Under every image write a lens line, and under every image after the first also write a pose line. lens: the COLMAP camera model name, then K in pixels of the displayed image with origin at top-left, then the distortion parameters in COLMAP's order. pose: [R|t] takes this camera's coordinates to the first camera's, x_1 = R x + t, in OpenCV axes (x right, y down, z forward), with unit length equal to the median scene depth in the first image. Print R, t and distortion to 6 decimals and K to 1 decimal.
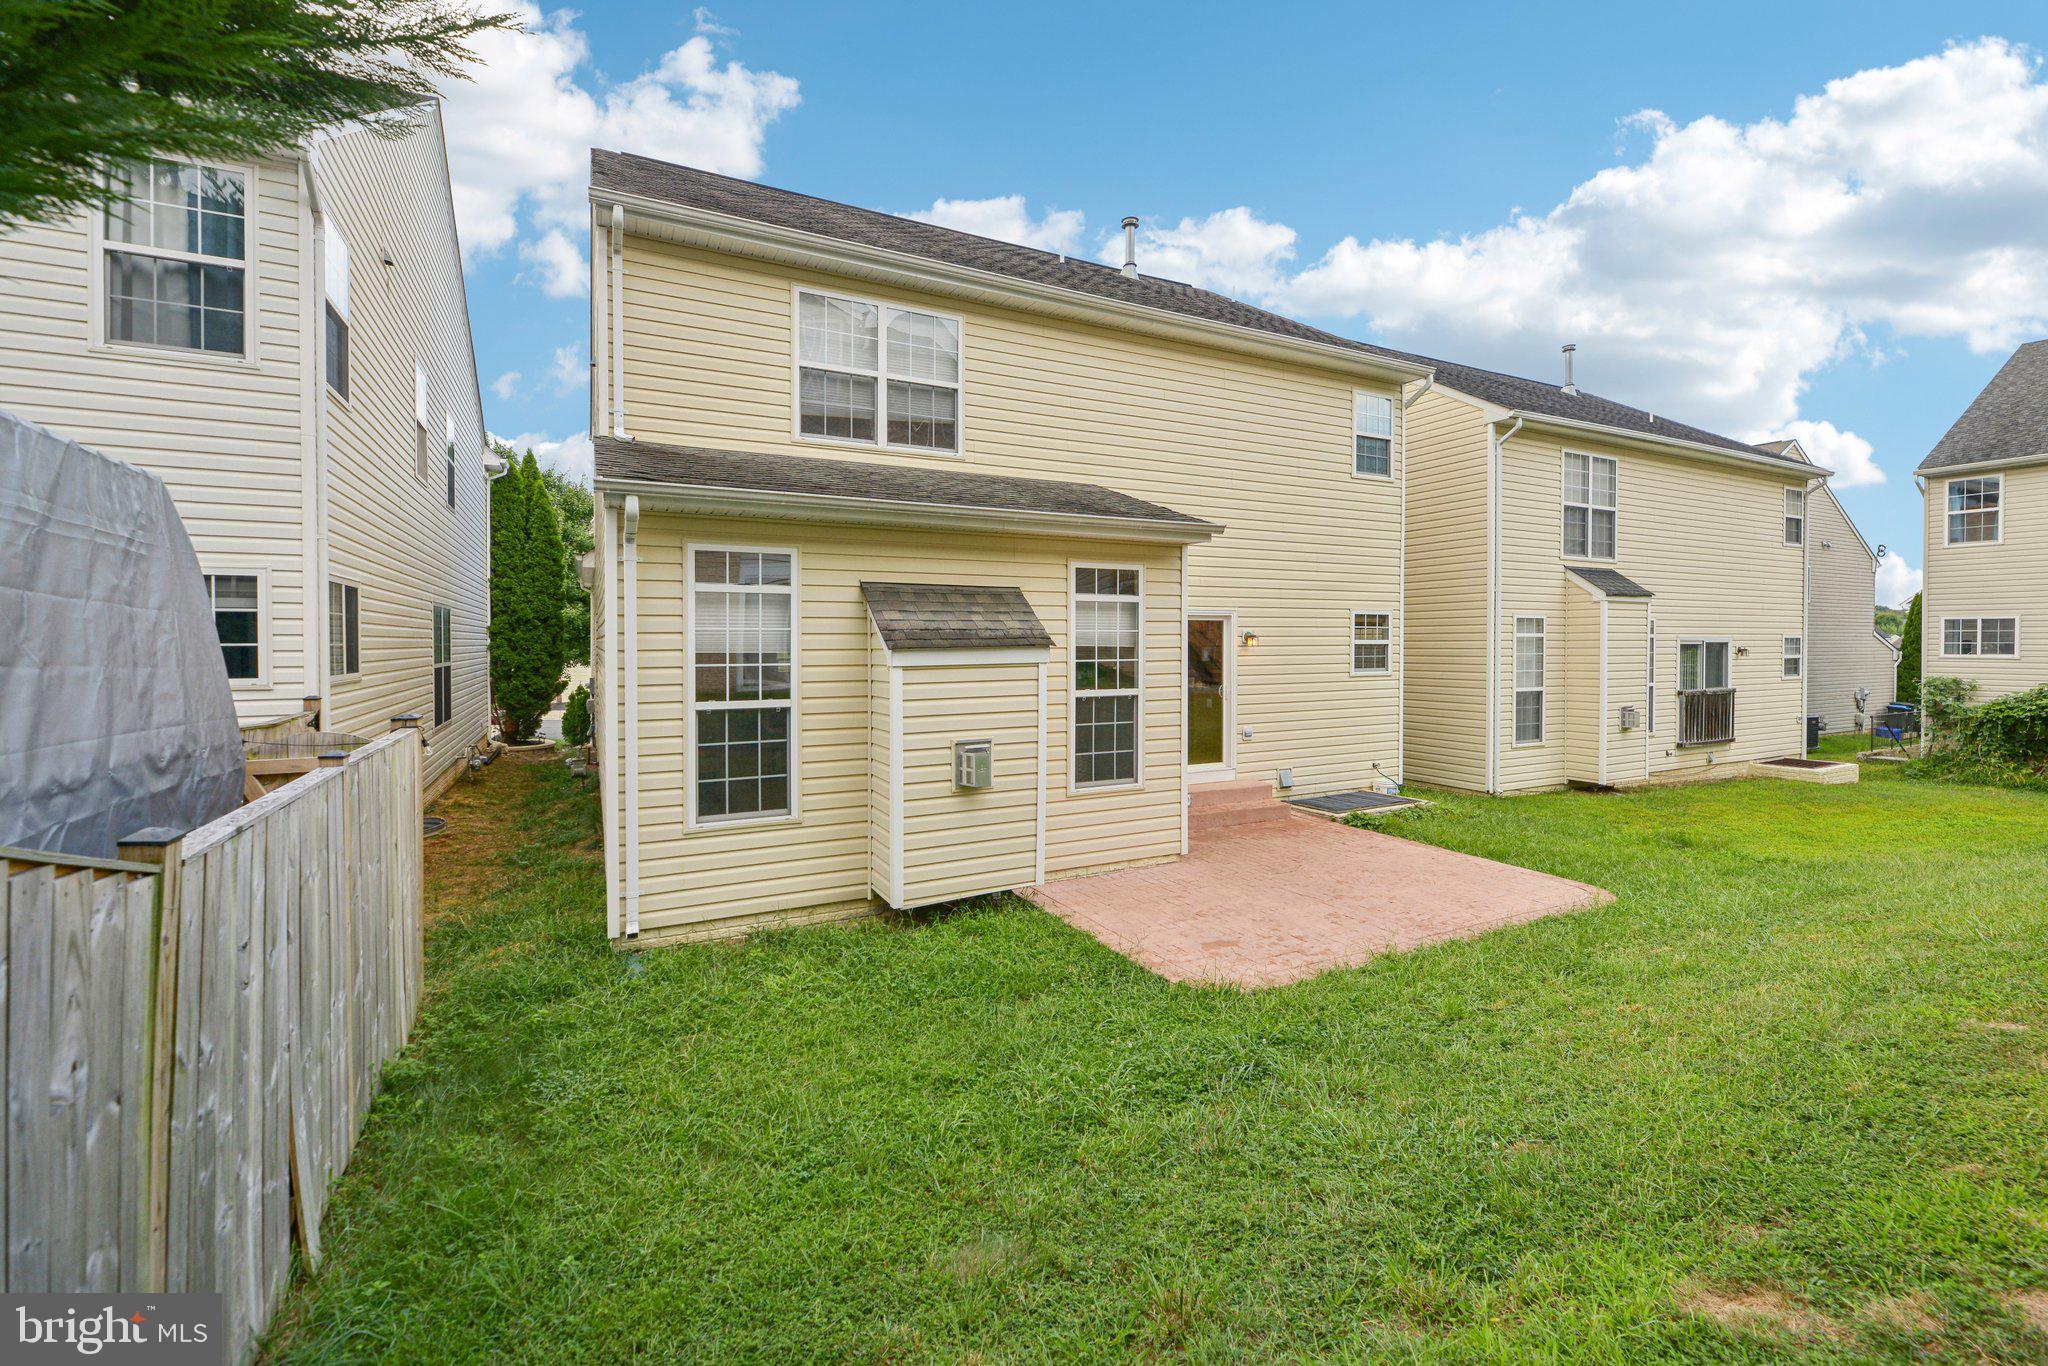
lens RADIAL K [[862.6, 0, 1023.3], [0, 862.6, 647.1], [0, 0, 1]] dist [-0.000751, -0.000192]
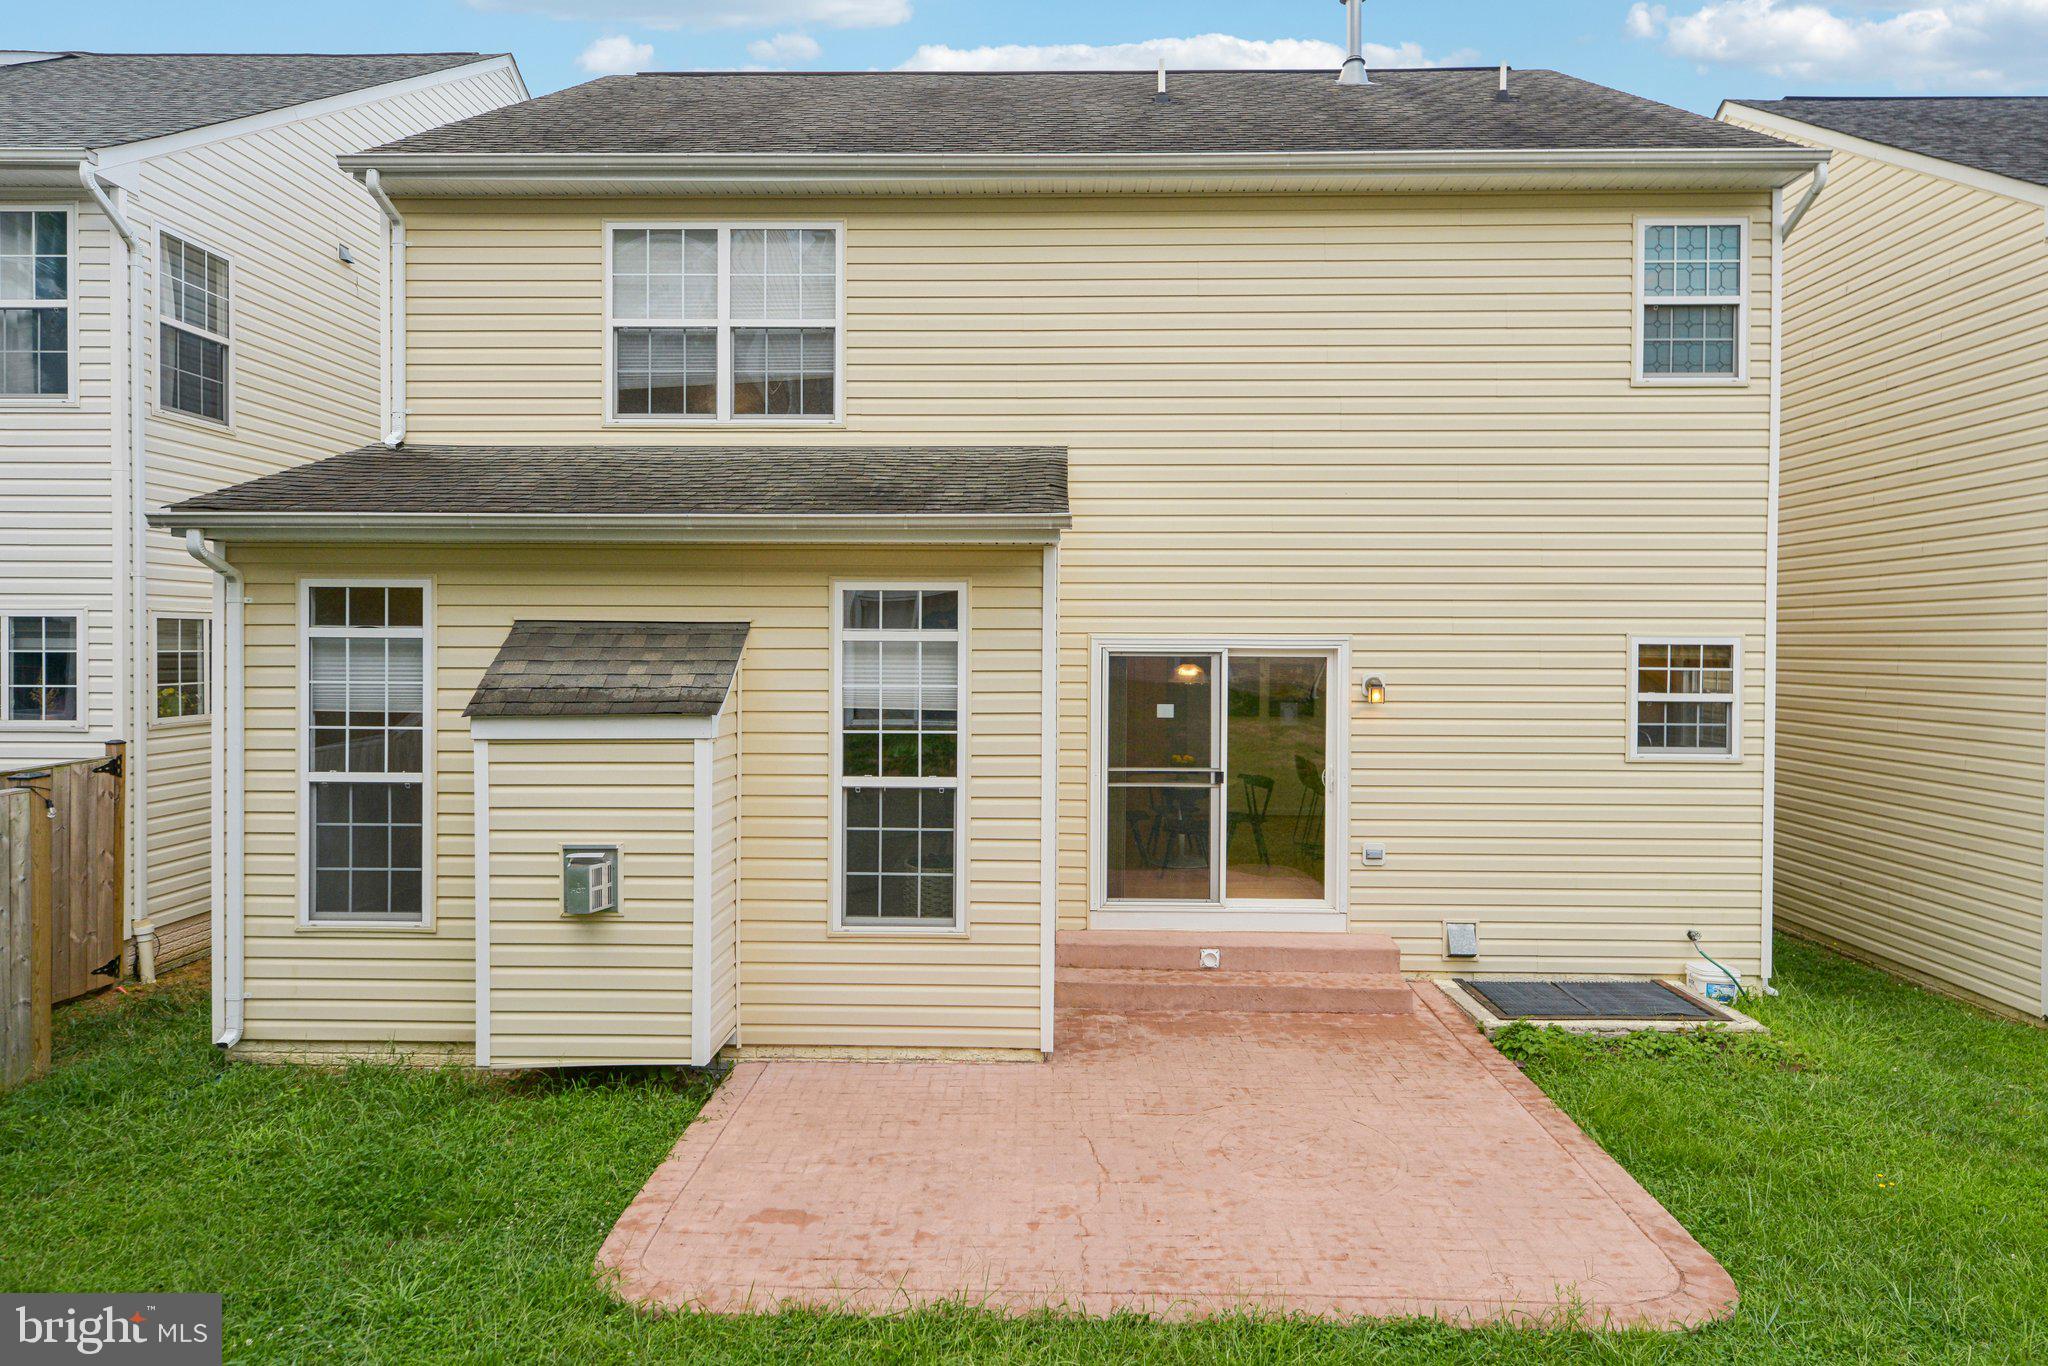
lens RADIAL K [[1209.9, 0, 1029.0], [0, 1209.9, 647.1], [0, 0, 1]] dist [0.009364, -0.000235]
pose [[0.877557, 0.008977, -0.479388, 0.612402], [-0.009854, 0.999951, 0.000685, -0.049457], [0.479371, 0.004123, 0.877603, 0.249710]]
